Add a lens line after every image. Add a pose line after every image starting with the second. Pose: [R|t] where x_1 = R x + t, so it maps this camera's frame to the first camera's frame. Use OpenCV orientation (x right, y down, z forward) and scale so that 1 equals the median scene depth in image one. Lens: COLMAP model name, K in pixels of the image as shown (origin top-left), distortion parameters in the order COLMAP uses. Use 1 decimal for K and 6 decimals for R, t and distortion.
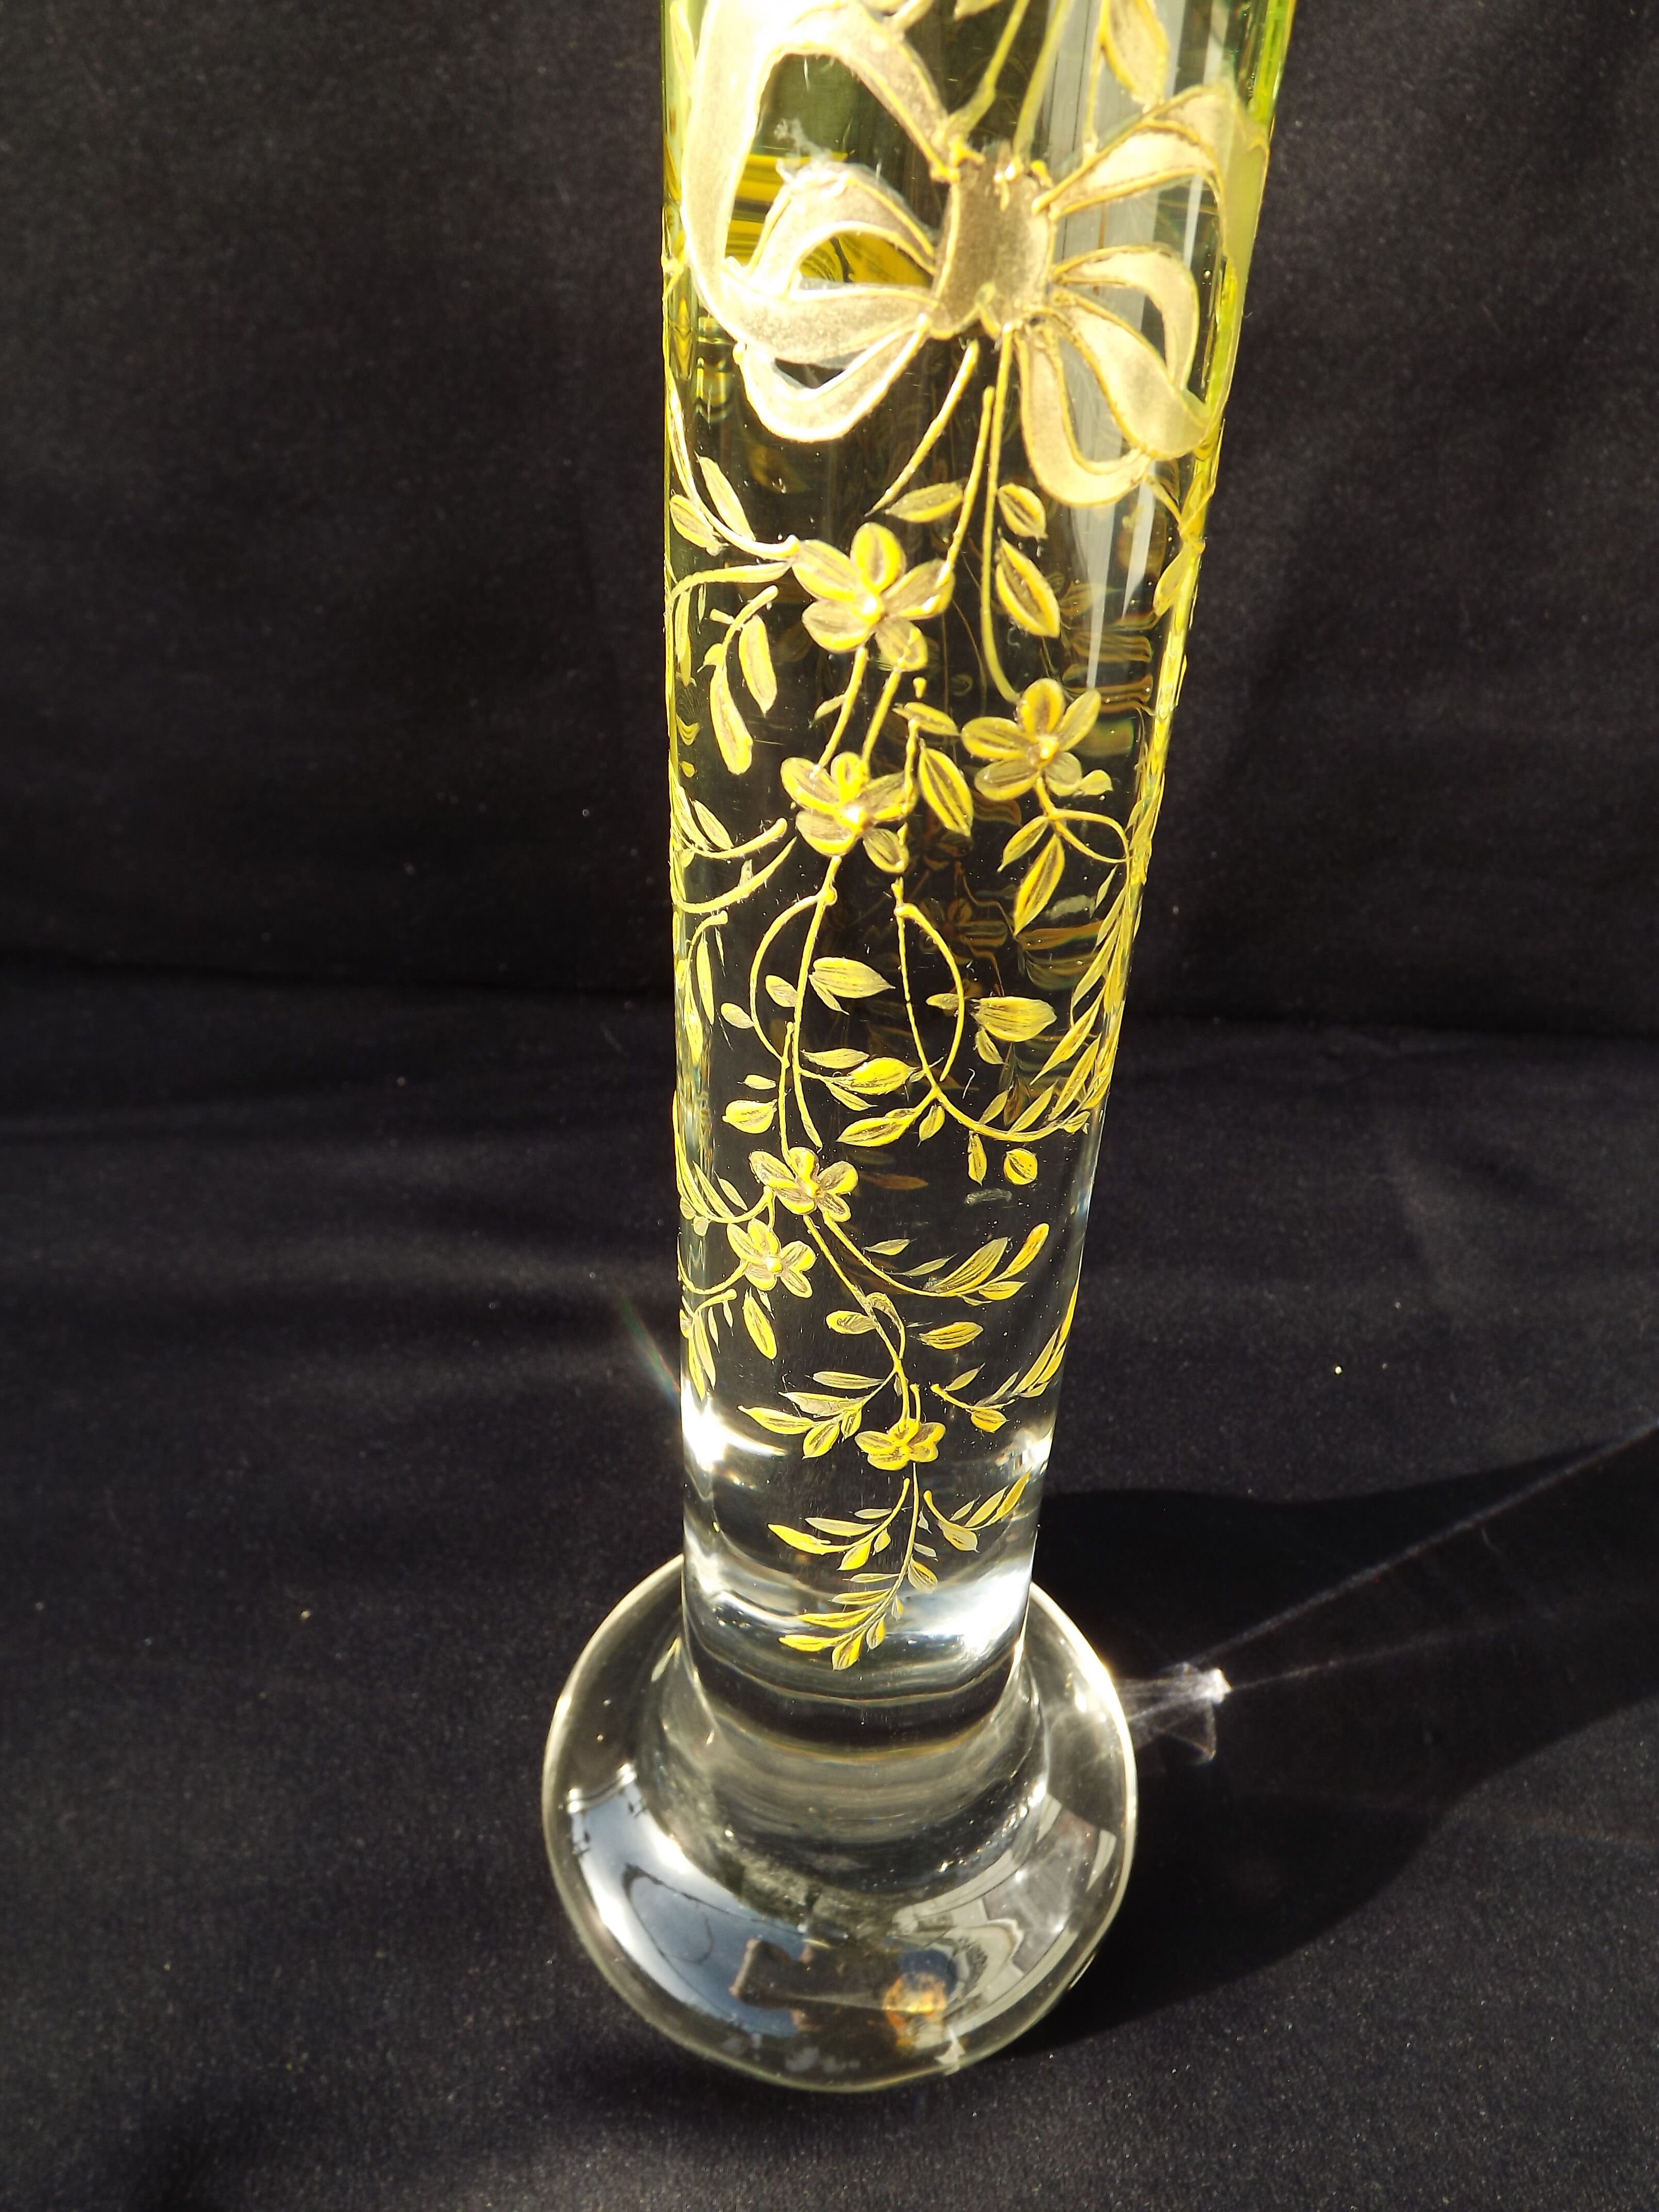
lens RADIAL K [[1675.5, 0, 879.1], [0, 1675.5, 1073.4], [0, 0, 1]] dist [0.000193, 0.001900]
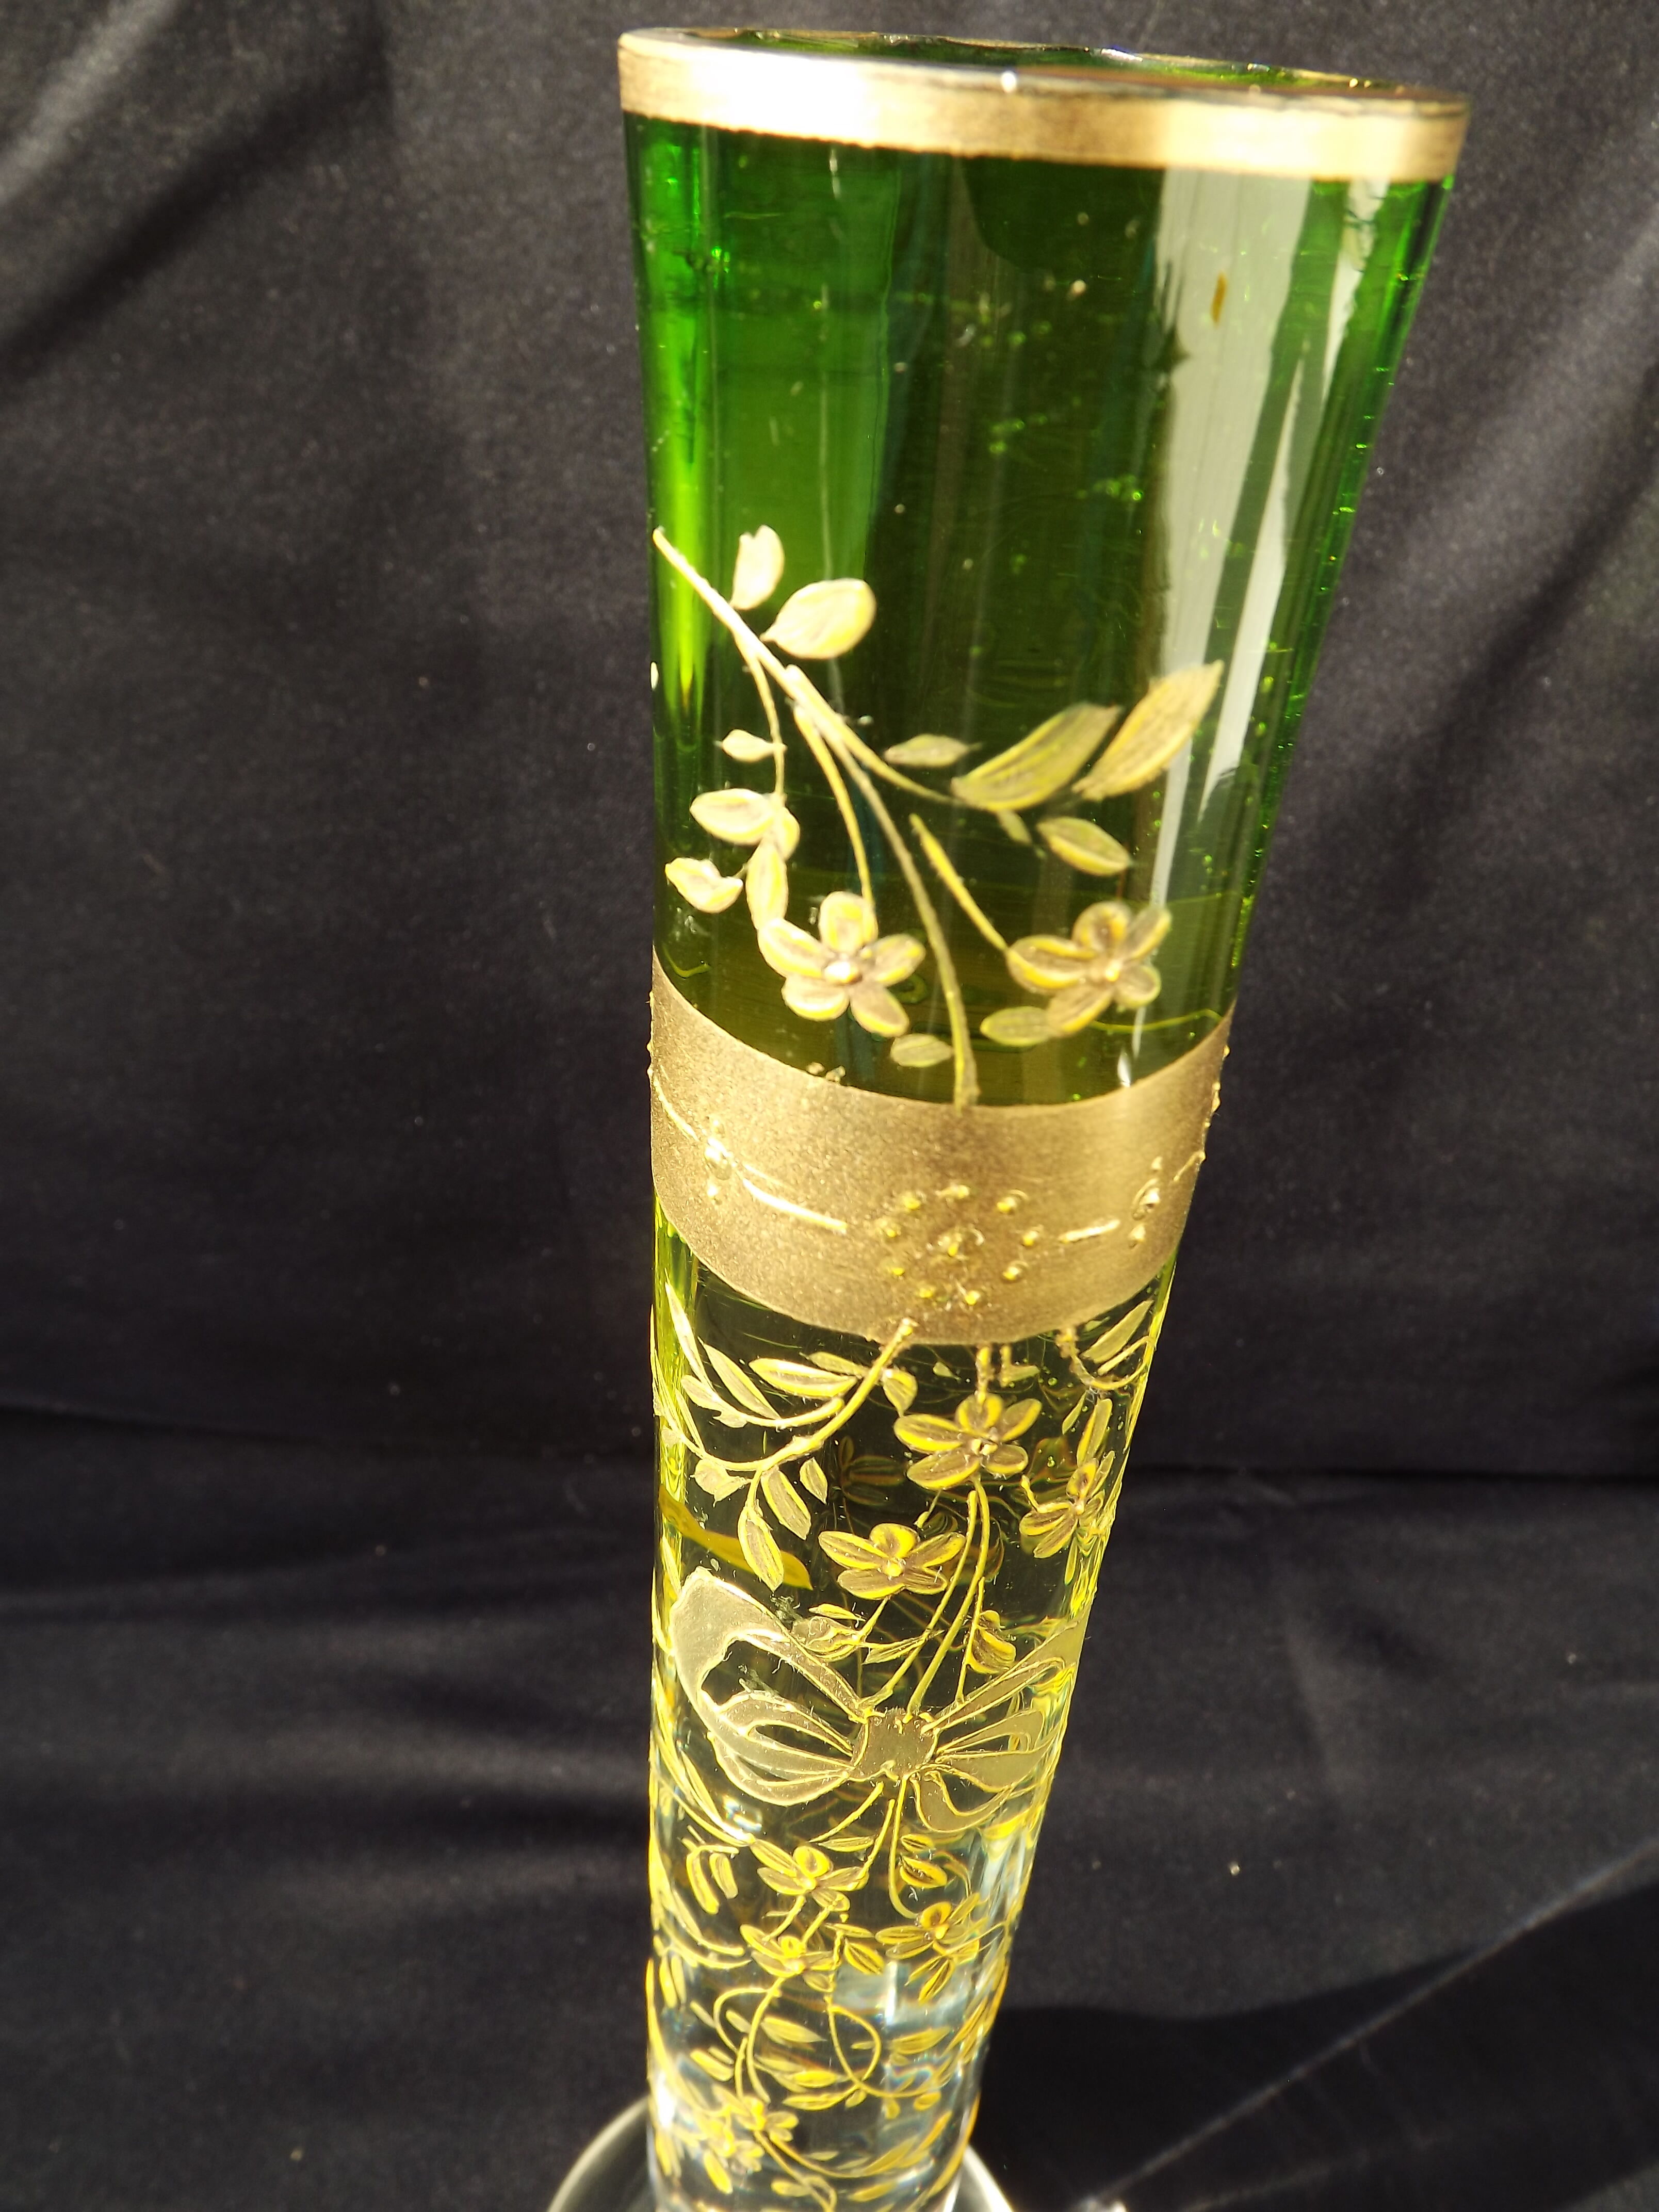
lens RADIAL K [[1686.6, 0, 829.5], [0, 1686.6, 1106.0], [0, 0, 1]] dist [0.002522, 0.001748]
pose [[0.999989, 0.002384, 0.004009, 0.004800], [-0.002196, 0.998927, -0.046267, -0.722065], [-0.004115, 0.046257, 0.998921, -0.345764]]
